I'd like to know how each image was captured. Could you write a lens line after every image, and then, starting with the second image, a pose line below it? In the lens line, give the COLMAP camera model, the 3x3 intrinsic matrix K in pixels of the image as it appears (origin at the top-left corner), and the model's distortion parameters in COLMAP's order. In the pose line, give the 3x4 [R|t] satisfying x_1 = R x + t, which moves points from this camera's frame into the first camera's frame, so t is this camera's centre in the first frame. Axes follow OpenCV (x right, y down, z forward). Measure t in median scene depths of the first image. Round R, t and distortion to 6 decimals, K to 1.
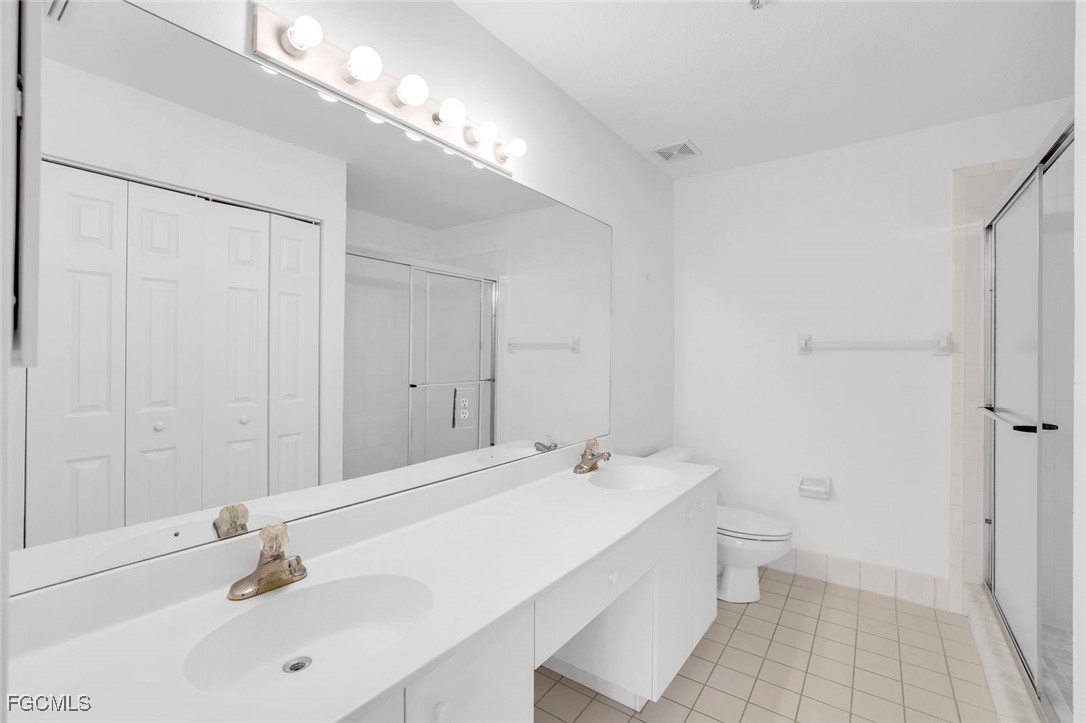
lens RADIAL K [[467.6, 0, 542.5], [0, 467.6, 356.4], [0, 0, 1]] dist [-0.038090, 0.015147]
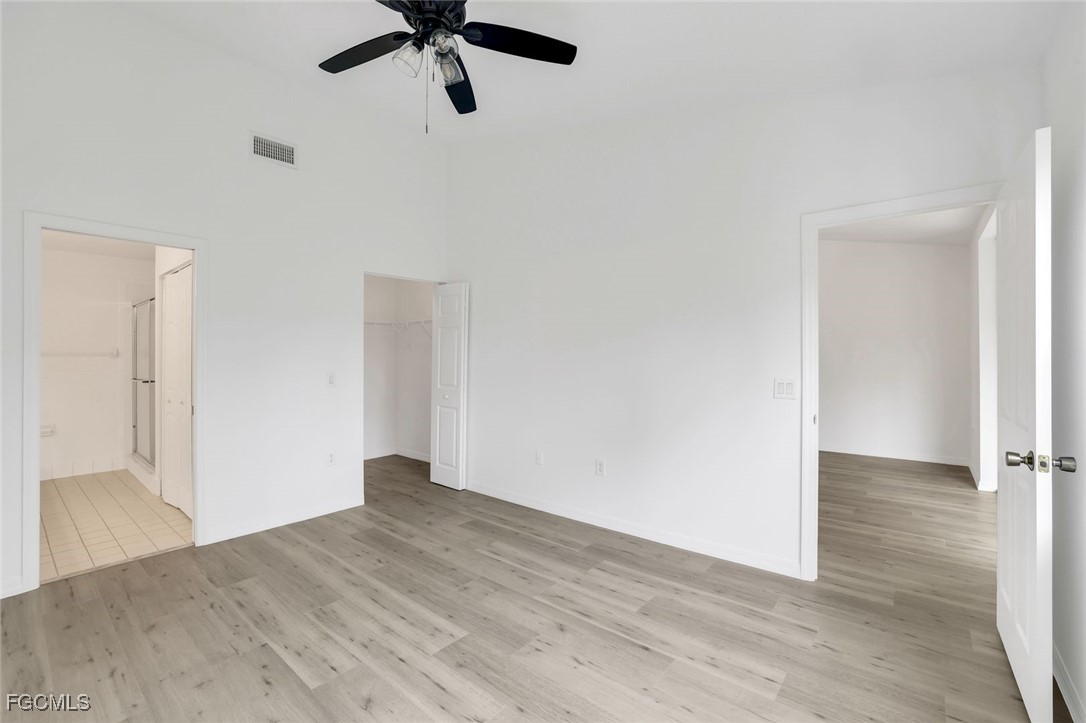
lens RADIAL K [[467.6, 0, 542.5], [0, 467.6, 356.4], [0, 0, 1]] dist [-0.038090, 0.015147]
pose [[0.064680, 0.000923, 0.997906, -1.250045], [0.001276, 0.999999, -0.001007, -0.007435], [-0.997905, 0.001339, 0.064679, -1.261002]]
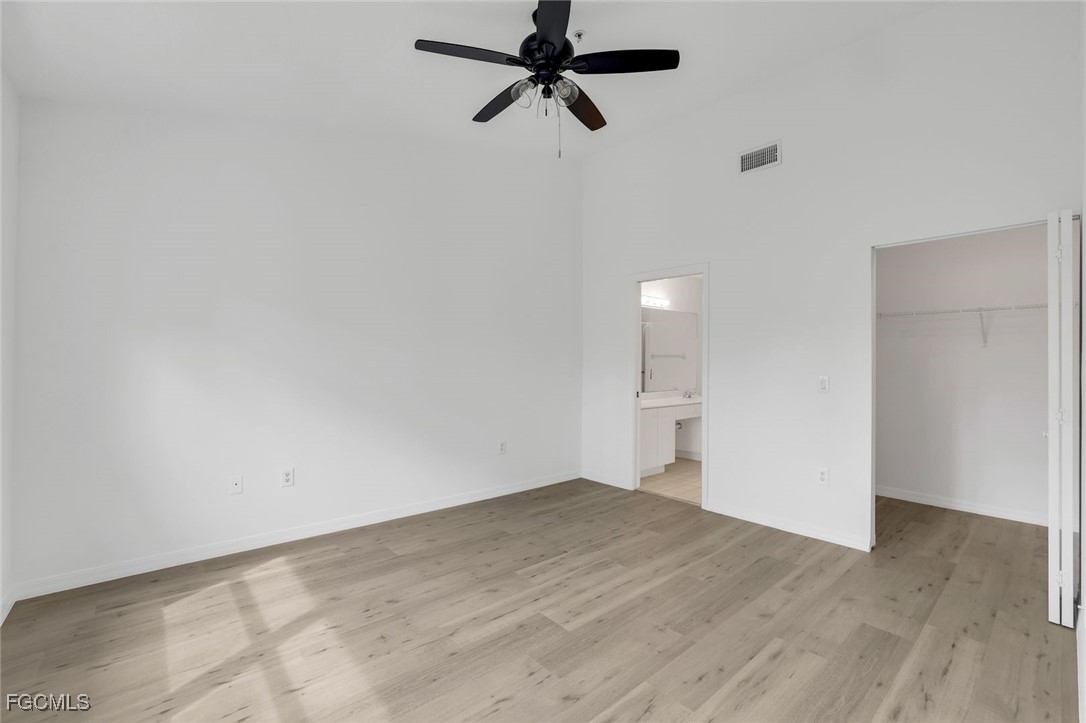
lens RADIAL K [[467.6, 0, 542.5], [0, 467.6, 356.4], [0, 0, 1]] dist [-0.038090, 0.015147]
pose [[0.974462, 0.002567, -0.224536, -0.134229], [-0.004271, 0.999966, -0.007106, -0.006521], [0.224510, 0.007884, 0.974440, -2.016579]]
